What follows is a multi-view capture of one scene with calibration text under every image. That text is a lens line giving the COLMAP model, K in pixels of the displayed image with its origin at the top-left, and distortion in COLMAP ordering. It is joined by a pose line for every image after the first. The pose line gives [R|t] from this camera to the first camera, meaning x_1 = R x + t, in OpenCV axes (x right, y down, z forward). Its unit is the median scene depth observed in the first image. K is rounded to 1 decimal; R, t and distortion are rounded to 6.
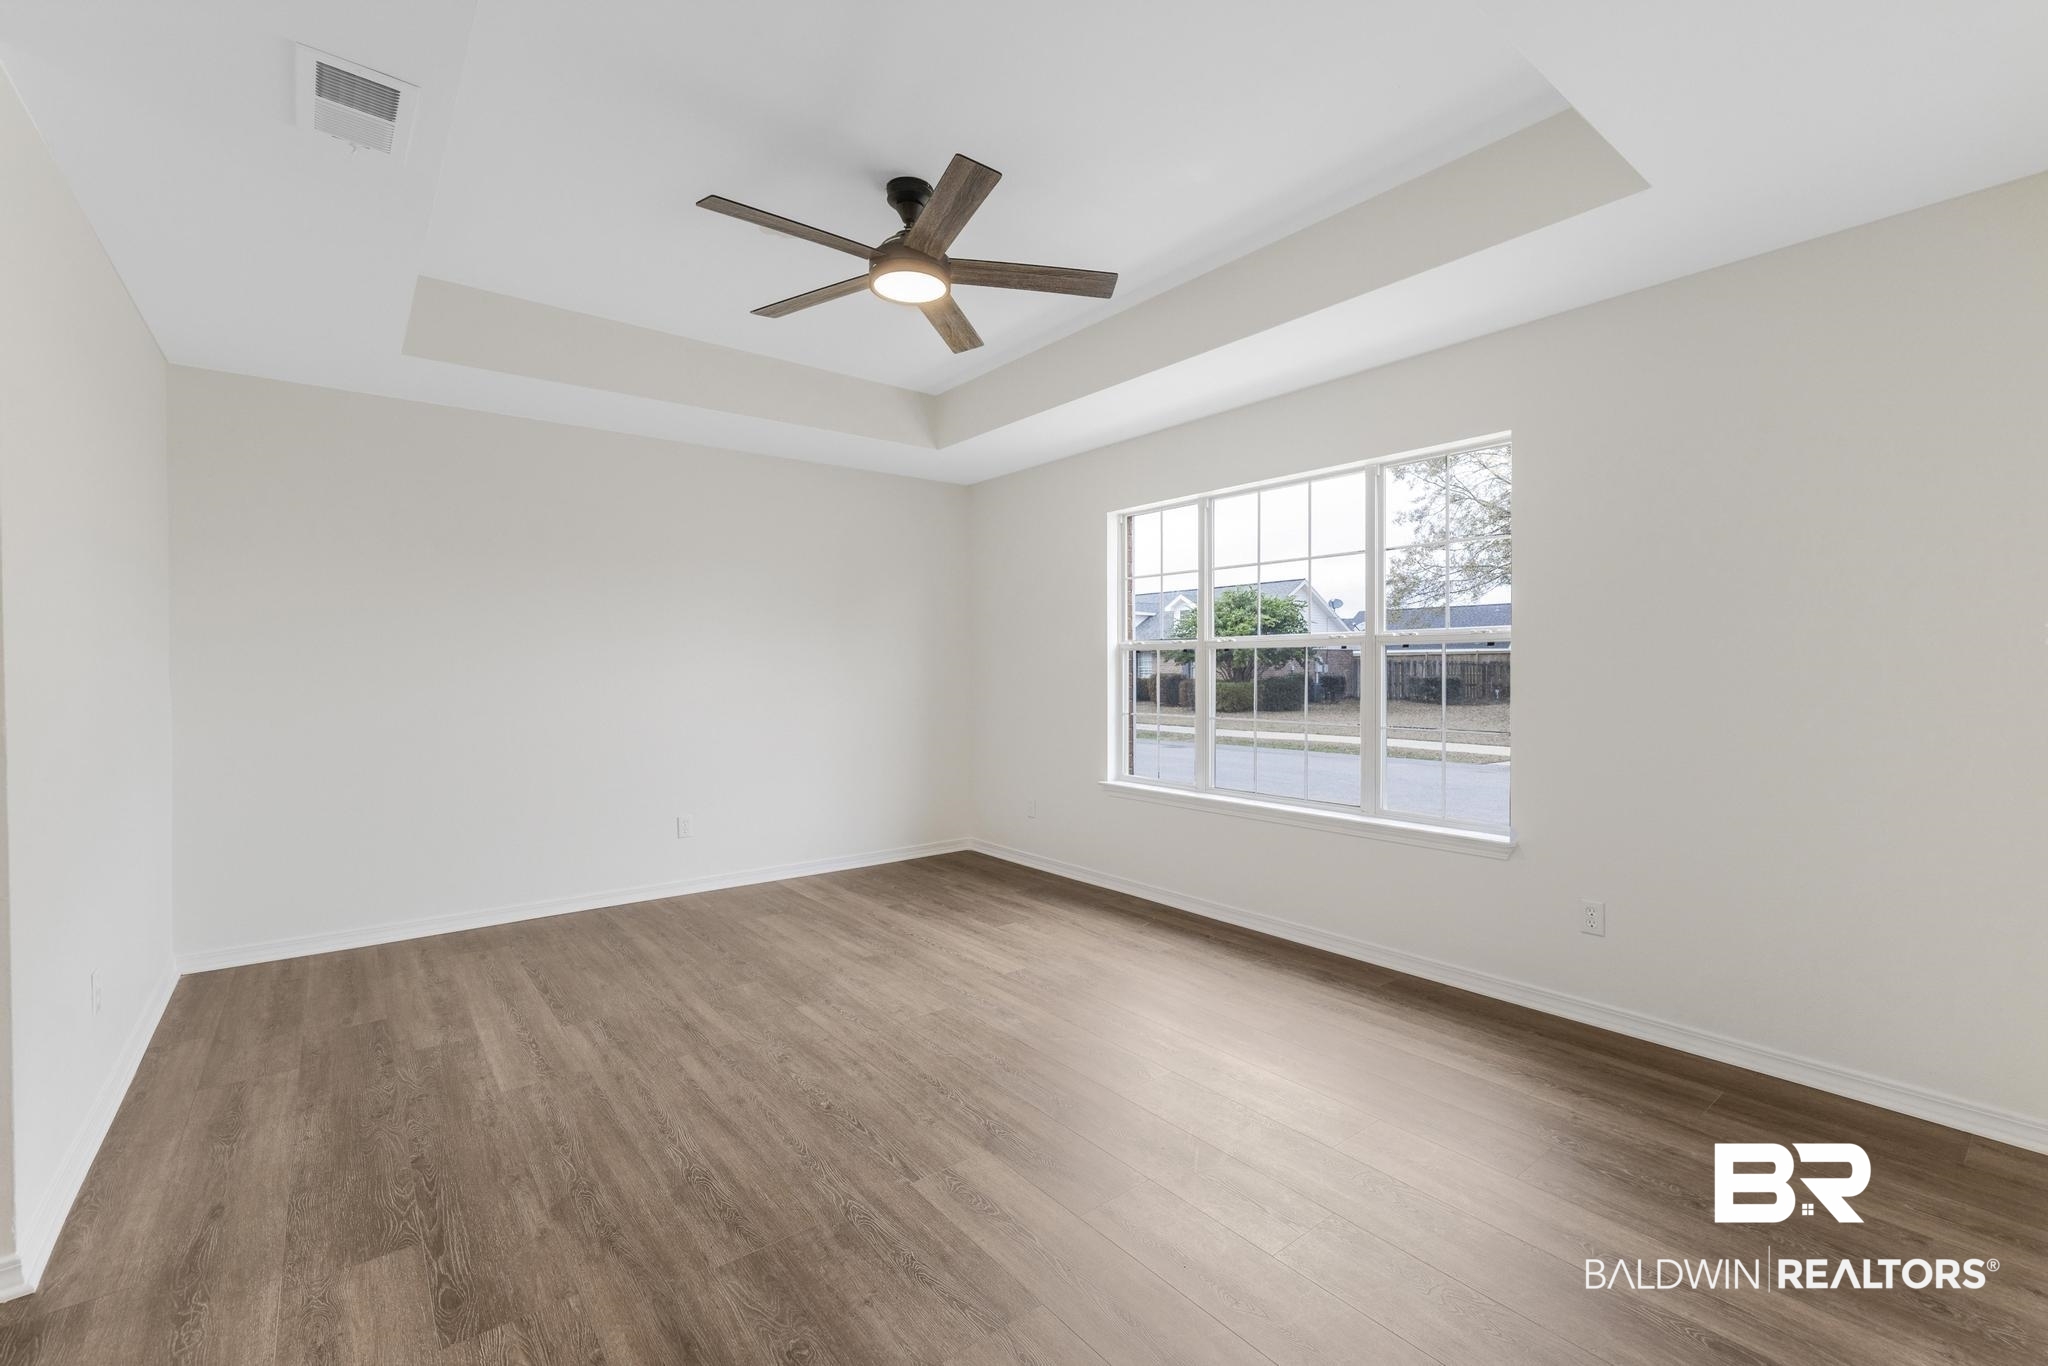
lens RADIAL K [[875.7, 0, 1016.1], [0, 875.7, 678.4], [0, 0, 1]] dist [0.000770, -0.001163]
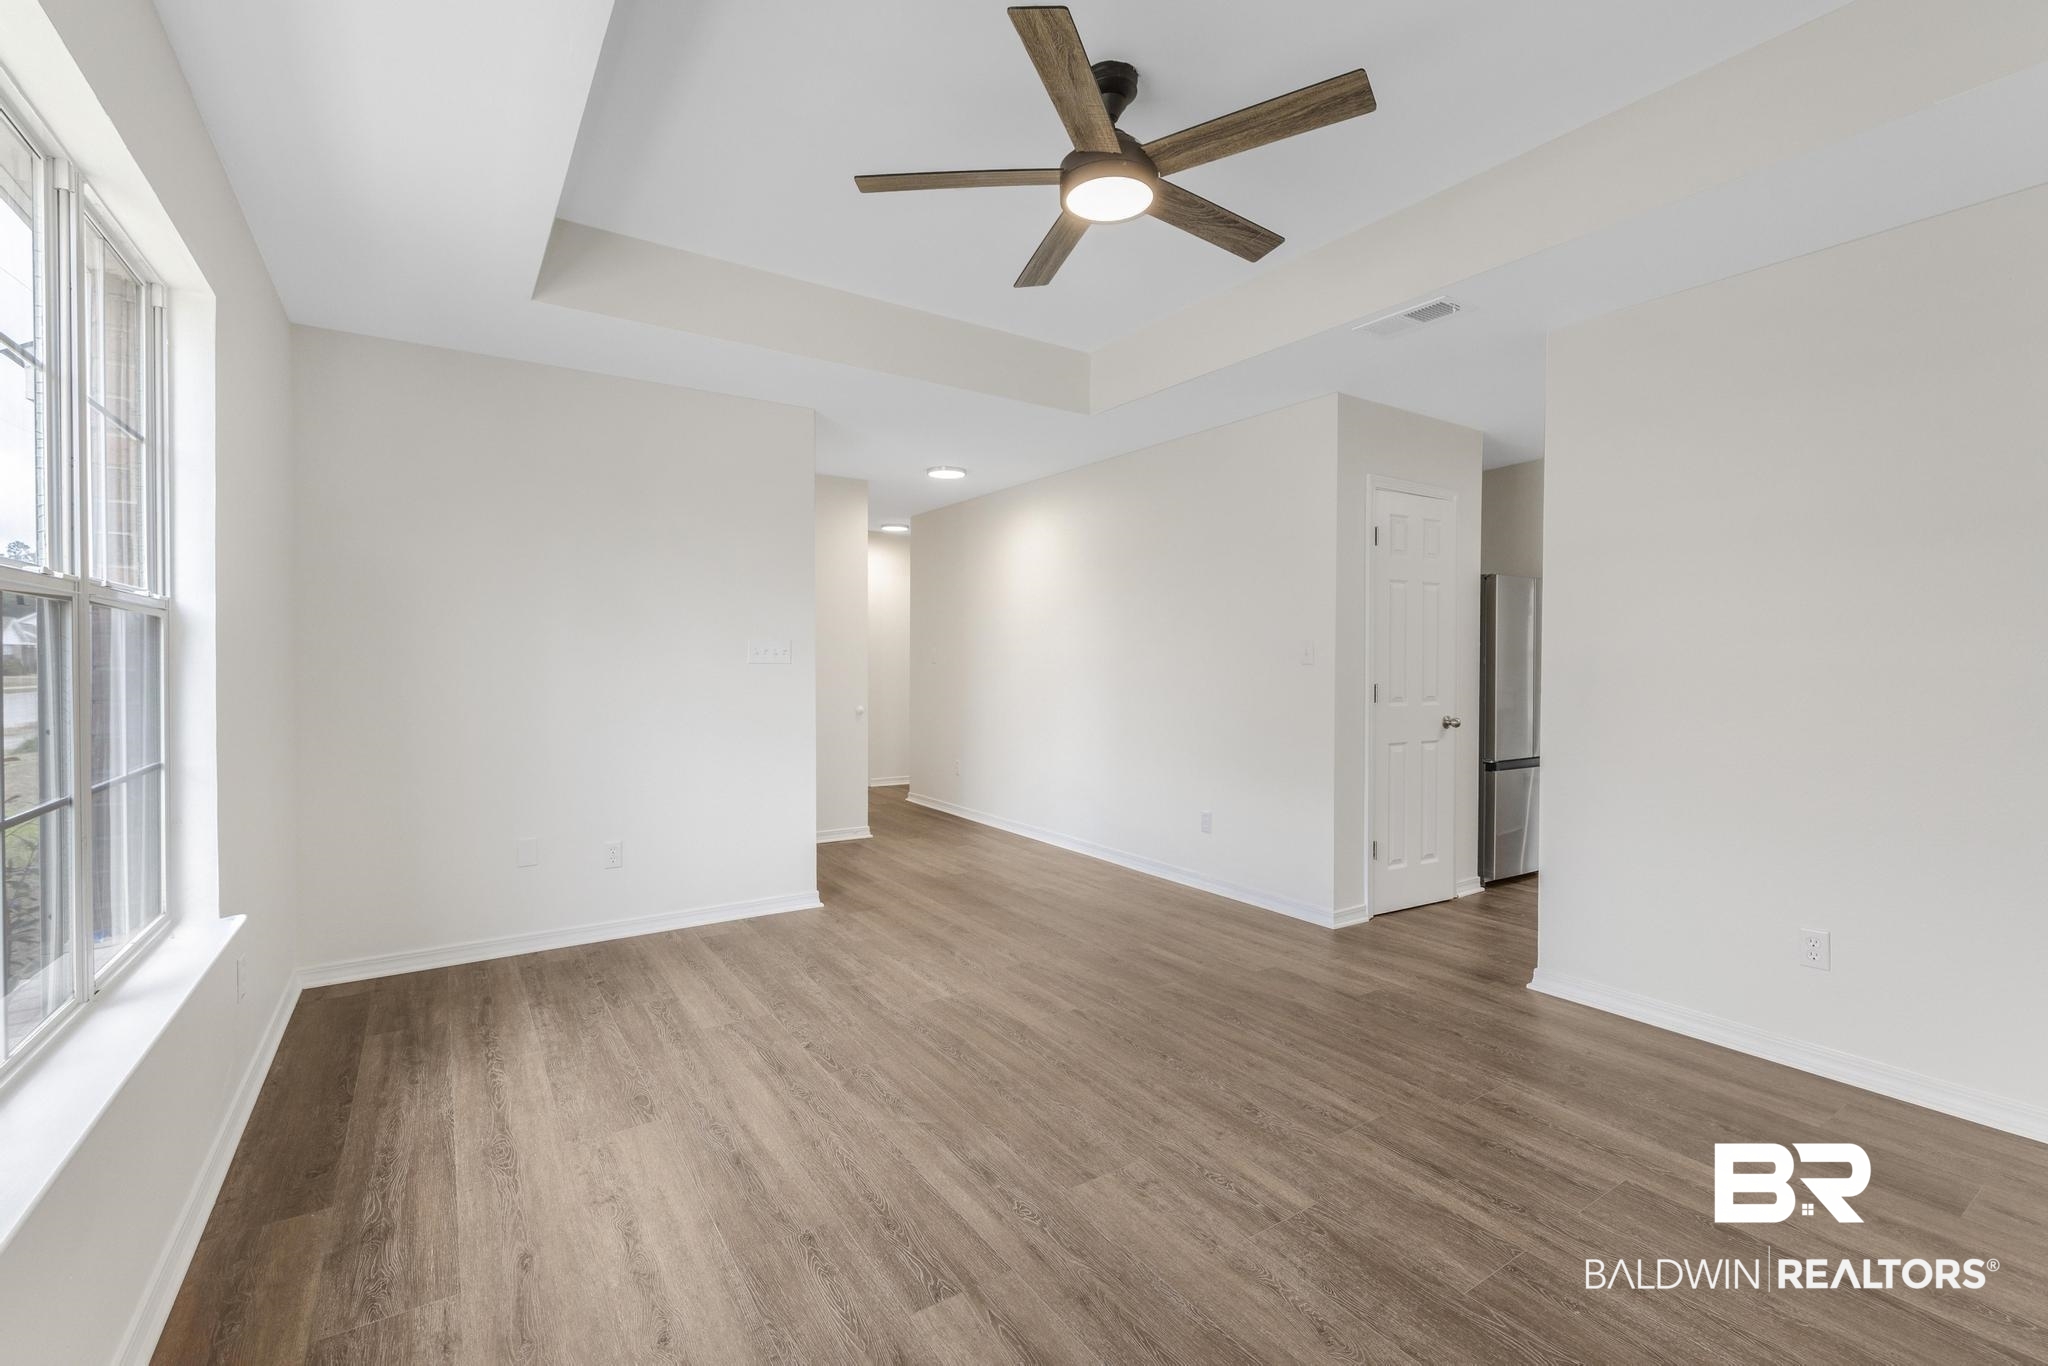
lens RADIAL K [[875.7, 0, 1007.7], [0, 875.7, 672.3], [0, 0, 1]] dist [0.000770, -0.001163]
pose [[-0.996035, -0.001587, 0.088949, -0.093044], [0.000399, 0.999751, 0.022307, -0.015902], [-0.088962, 0.022254, -0.995786, 1.710180]]
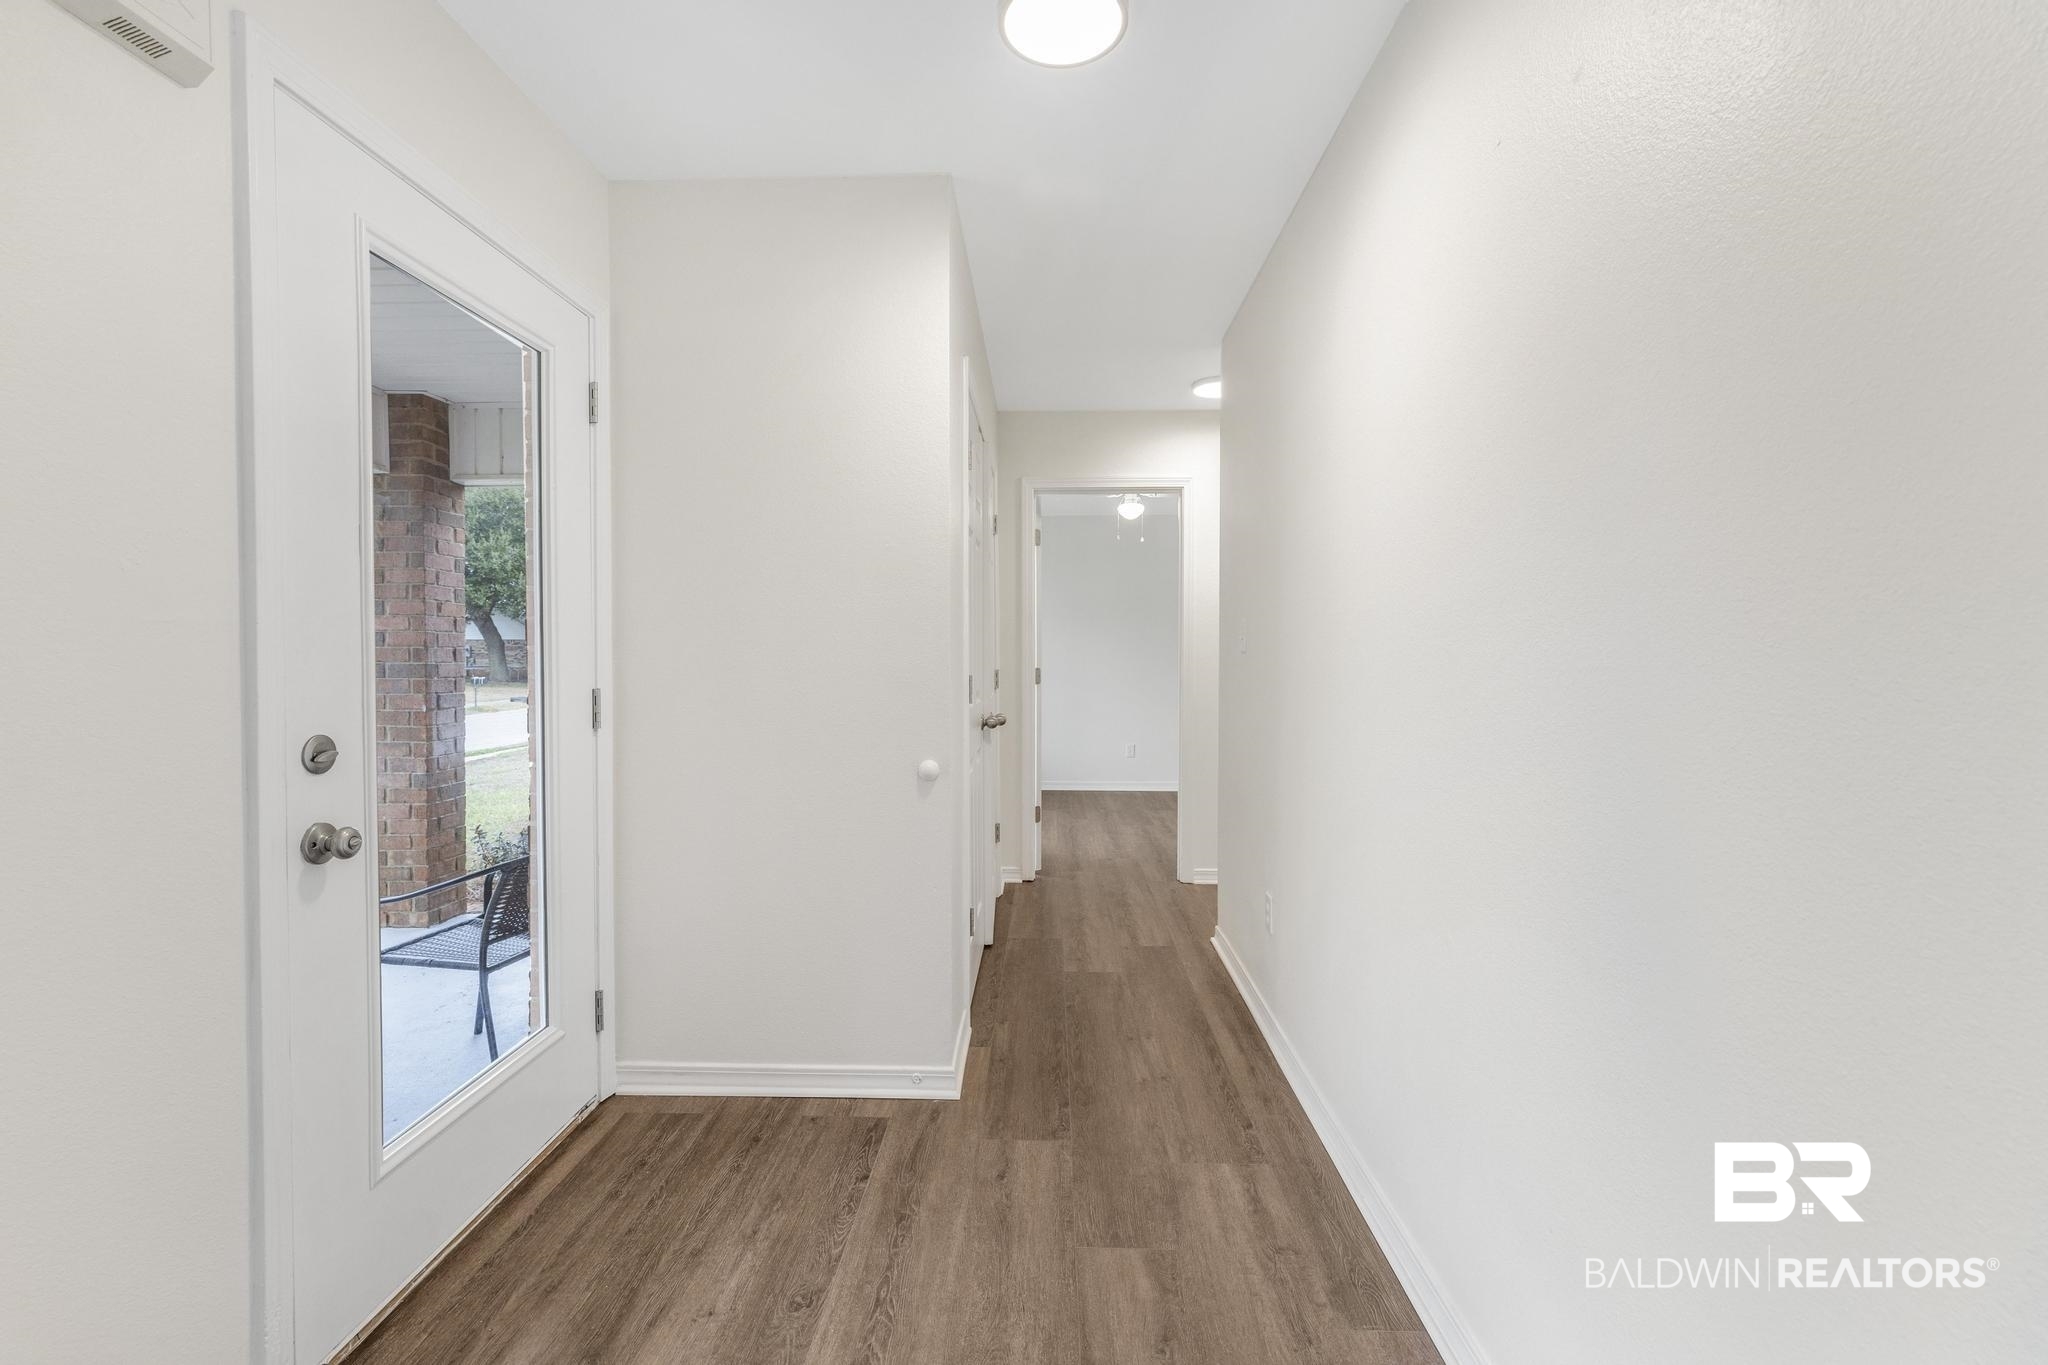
lens RADIAL K [[875.7, 0, 1023.8], [0, 875.7, 674.8], [0, 0, 1]] dist [0.000770, -0.001163]
pose [[-0.767346, -0.015121, 0.641055, -0.146315], [0.001847, 0.999666, 0.025791, 0.007079], [-0.641231, 0.020975, -0.767061, 0.293613]]
